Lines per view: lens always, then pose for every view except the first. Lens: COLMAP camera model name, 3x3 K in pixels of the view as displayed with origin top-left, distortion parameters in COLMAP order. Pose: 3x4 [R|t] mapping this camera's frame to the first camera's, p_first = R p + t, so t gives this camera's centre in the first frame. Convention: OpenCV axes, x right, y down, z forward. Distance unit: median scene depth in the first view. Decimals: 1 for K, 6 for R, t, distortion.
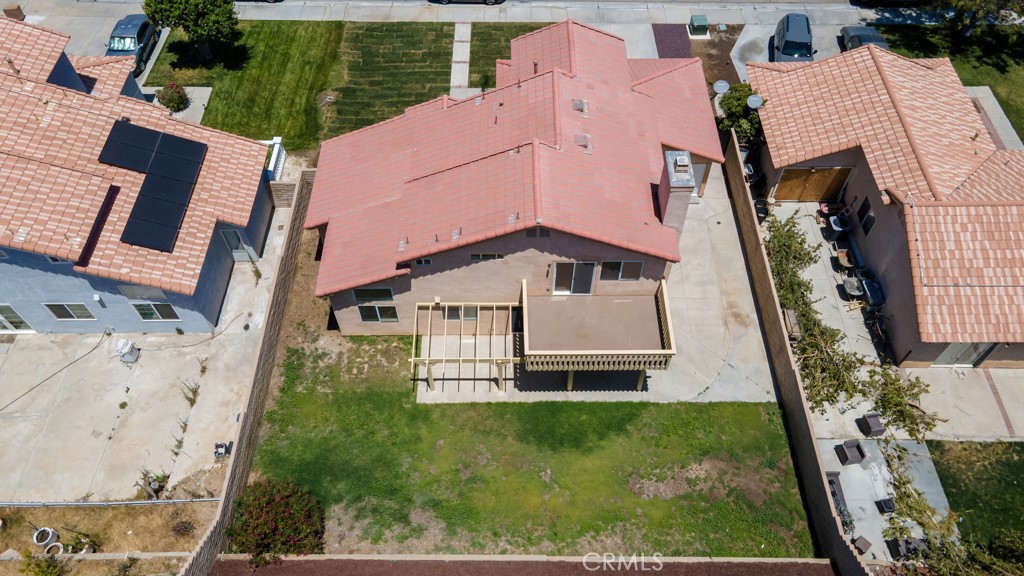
lens RADIAL K [[746.9, 0, 506.3], [0, 746.9, 283.7], [0, 0, 1]] dist [0.039087, 0.017900]
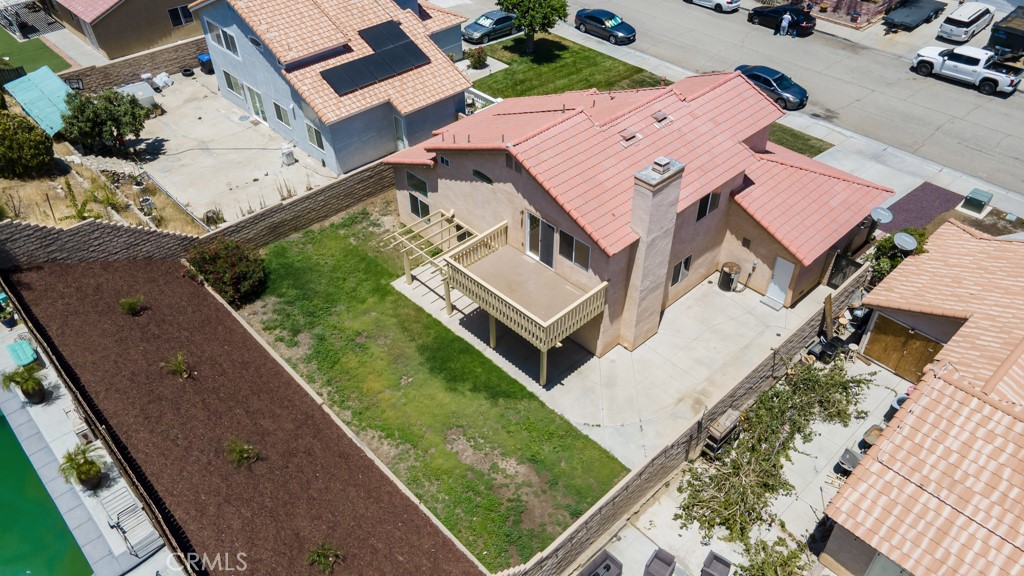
lens RADIAL K [[746.9, 0, 514.5], [0, 746.9, 289.3], [0, 0, 1]] dist [0.039087, 0.017900]
pose [[0.686945, 0.467713, -0.556193, 0.633328], [-0.581681, 0.812662, -0.035042, 0.098575], [0.435608, 0.347599, 0.830314, 0.164001]]
